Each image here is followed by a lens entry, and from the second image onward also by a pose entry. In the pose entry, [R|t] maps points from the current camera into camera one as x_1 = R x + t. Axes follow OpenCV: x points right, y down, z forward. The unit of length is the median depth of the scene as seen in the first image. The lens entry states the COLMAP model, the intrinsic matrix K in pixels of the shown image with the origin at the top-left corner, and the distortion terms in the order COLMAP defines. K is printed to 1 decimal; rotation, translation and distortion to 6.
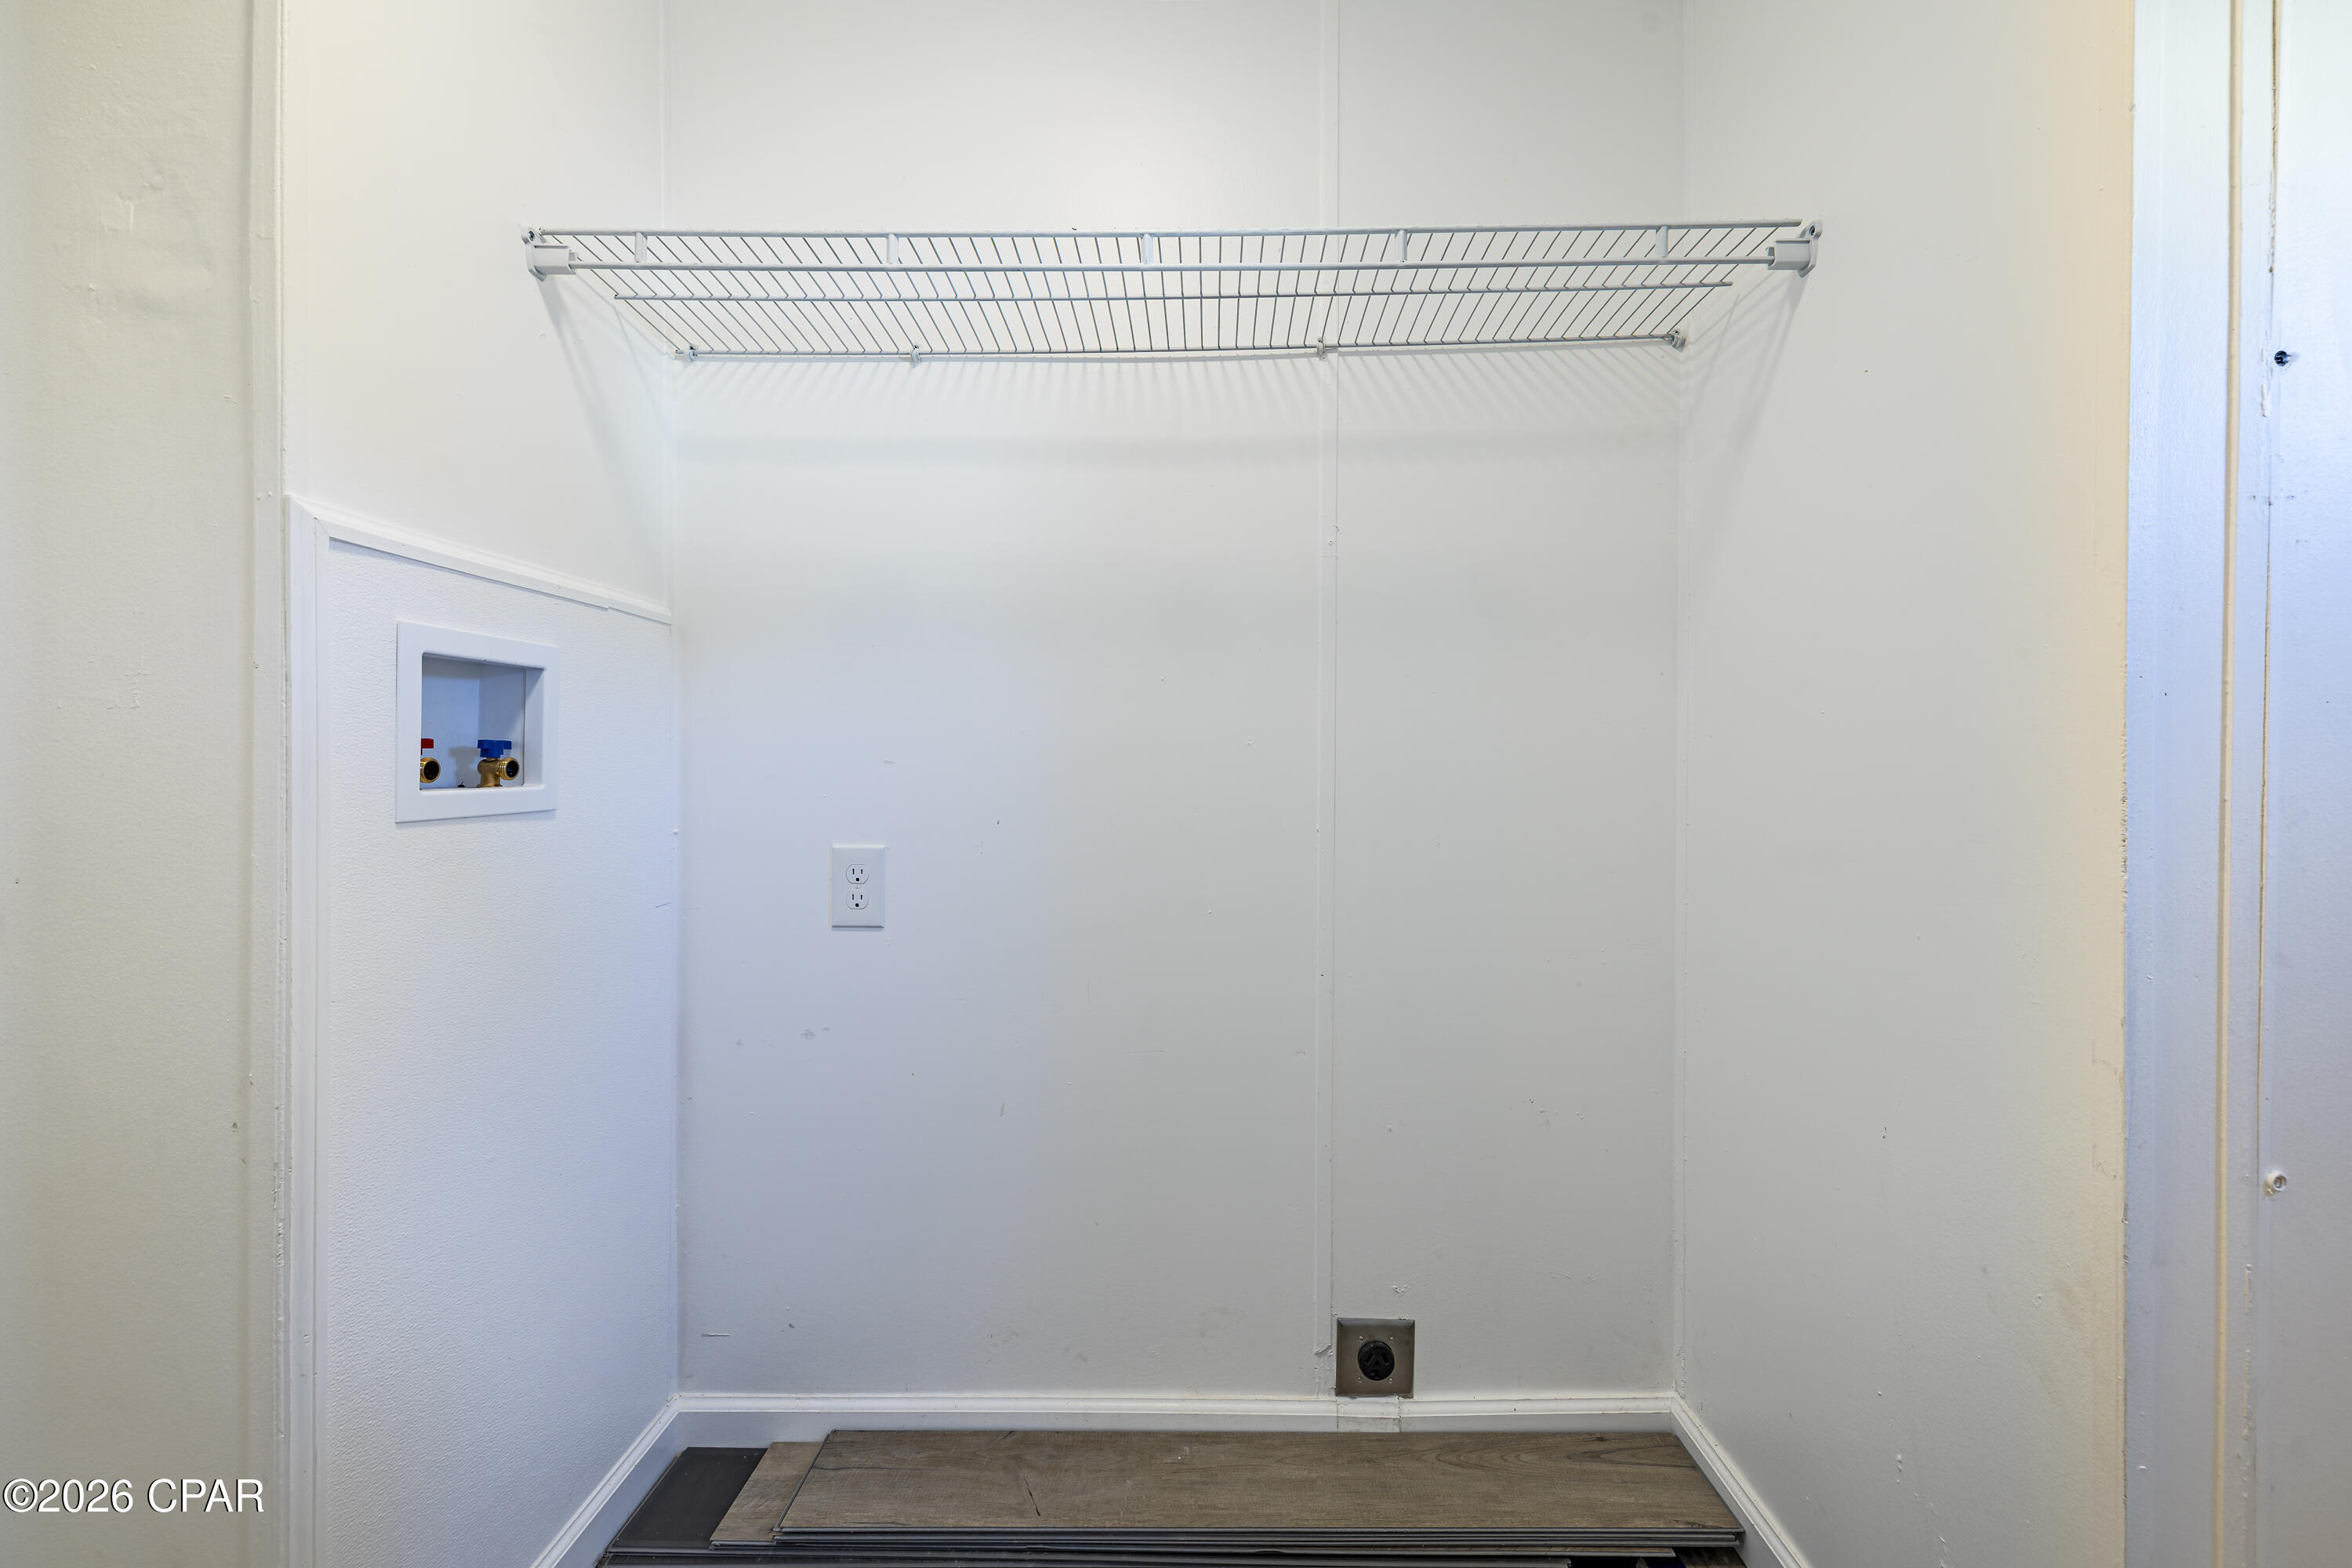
lens RADIAL K [[990.9, 0, 1179.8], [0, 990.9, 766.7], [0, 0, 1]] dist [0.018527, -0.000920]
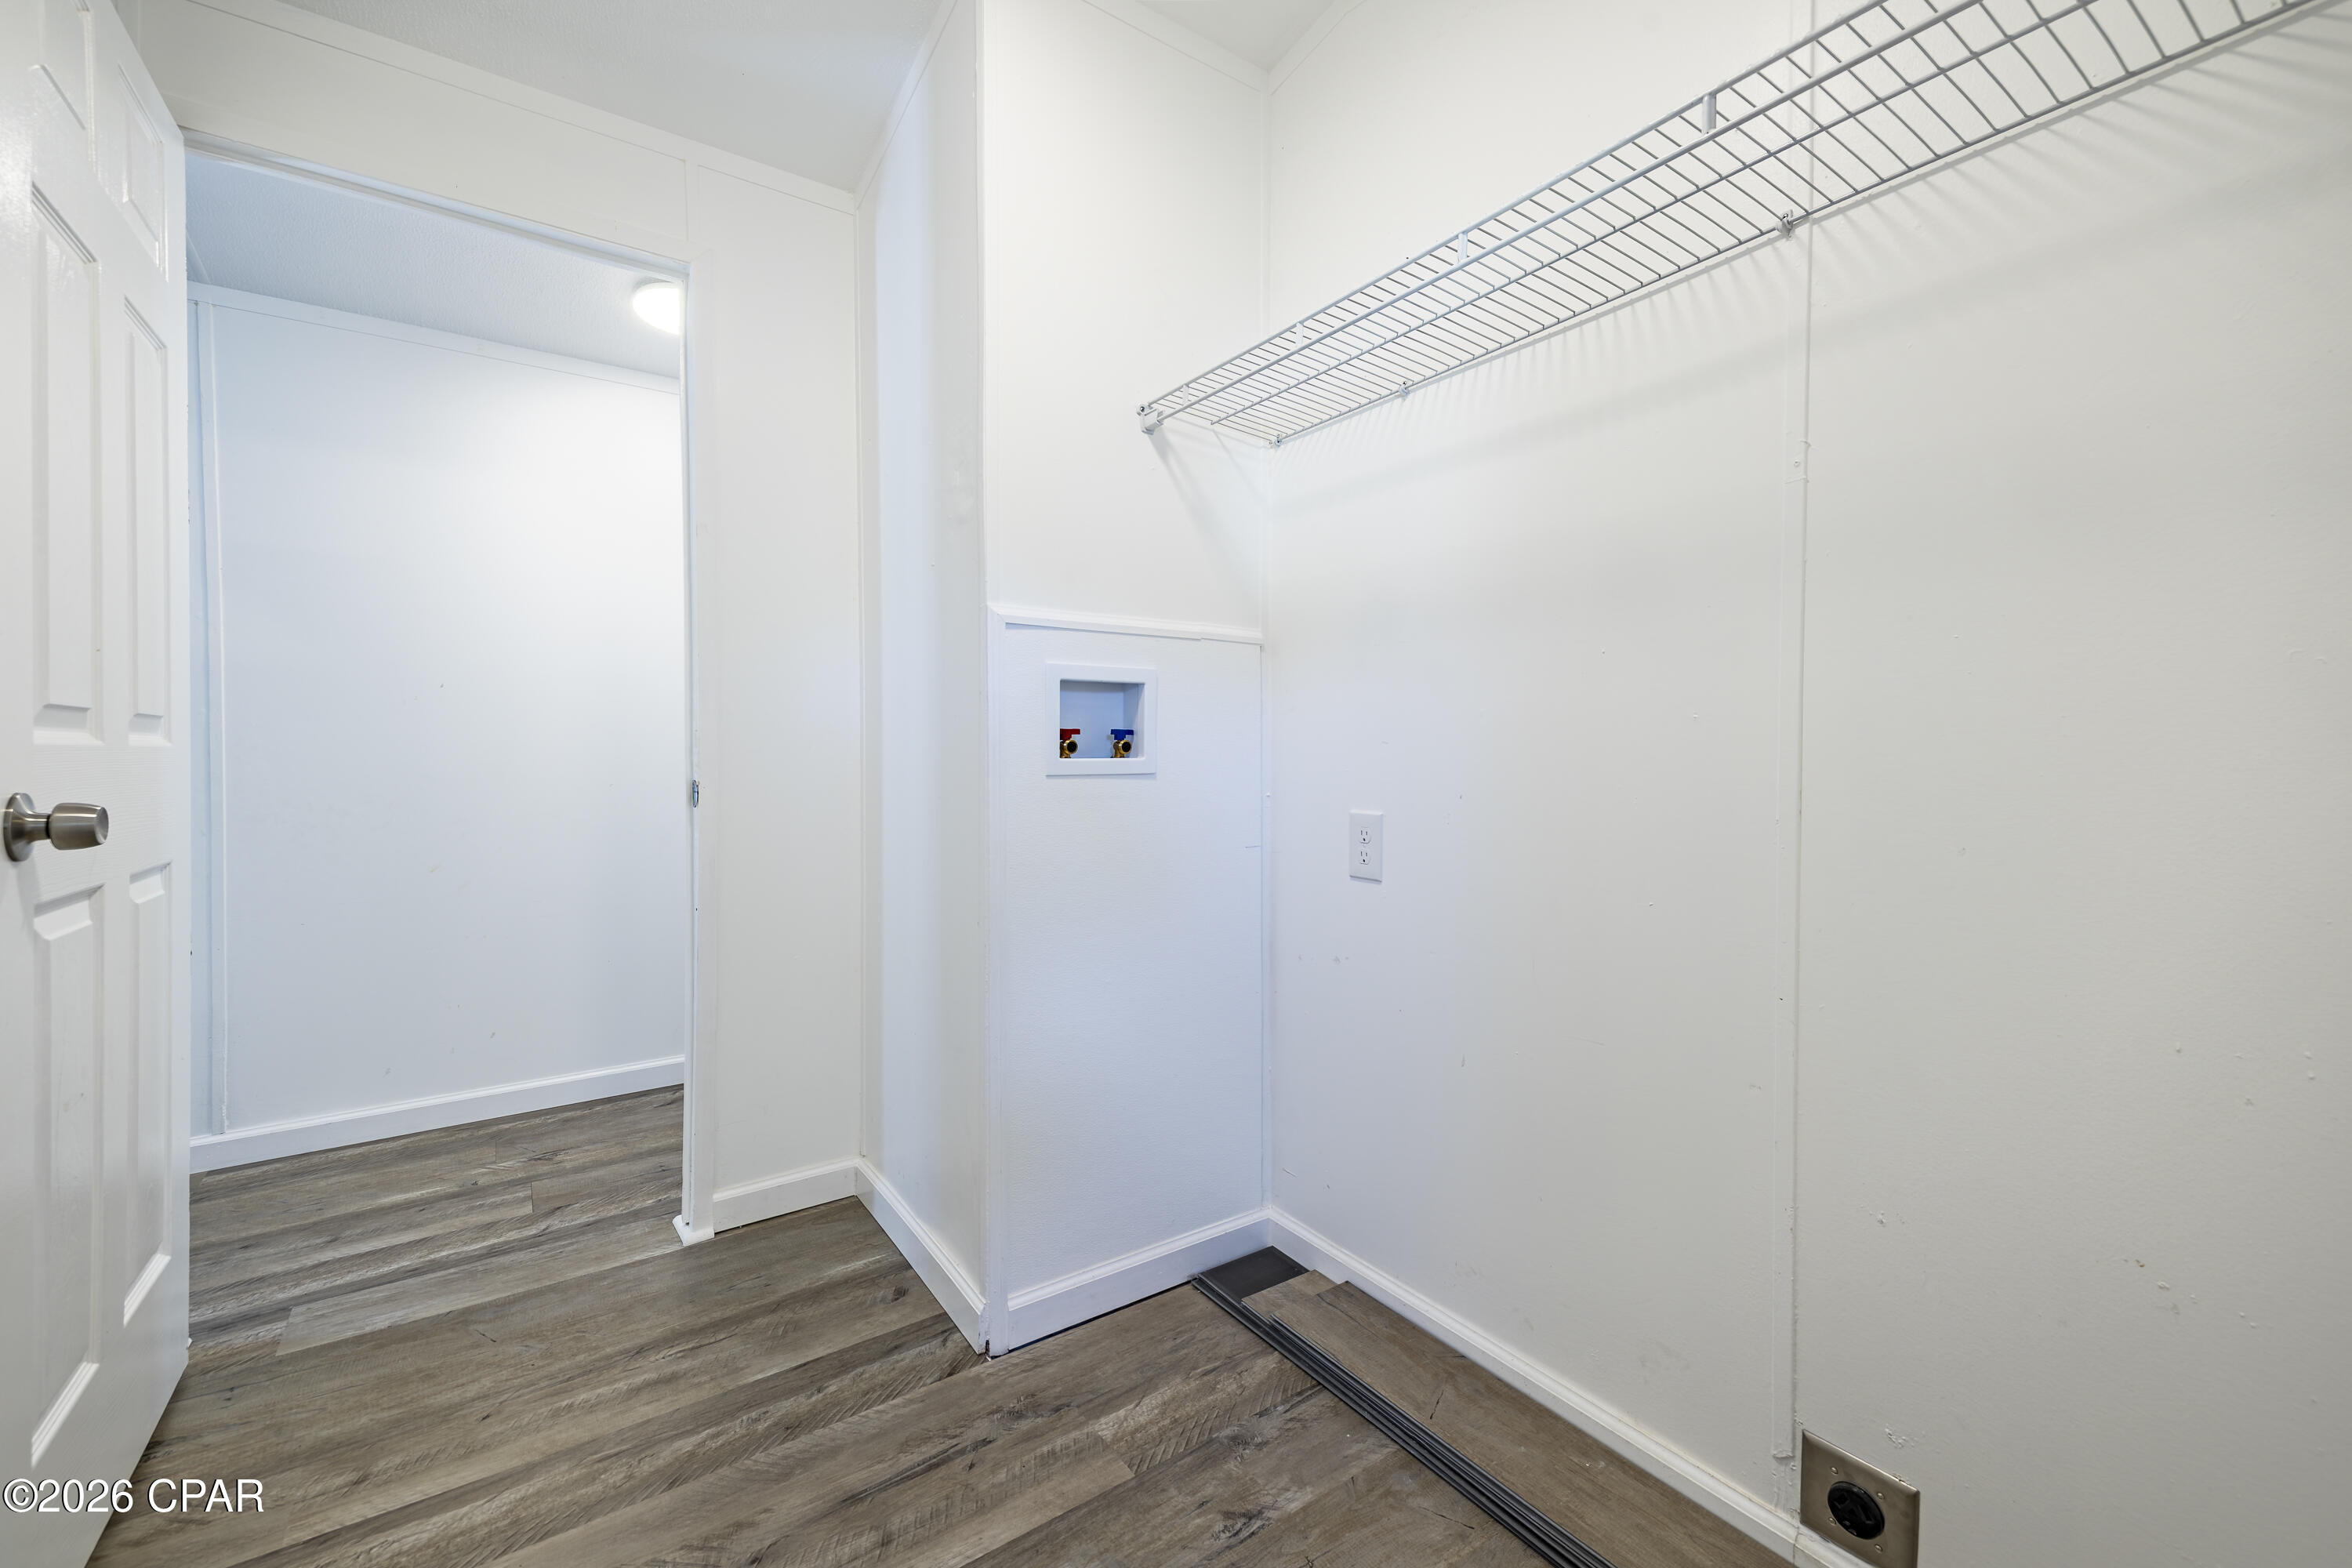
lens RADIAL K [[990.9, 0, 1175.2], [0, 990.9, 767.2], [0, 0, 1]] dist [0.018527, -0.000920]
pose [[0.564873, 0.011165, -0.825102, 0.571788], [-0.005262, 0.999937, 0.009928, 0.015576], [0.825161, -0.001266, 0.564896, 0.133794]]
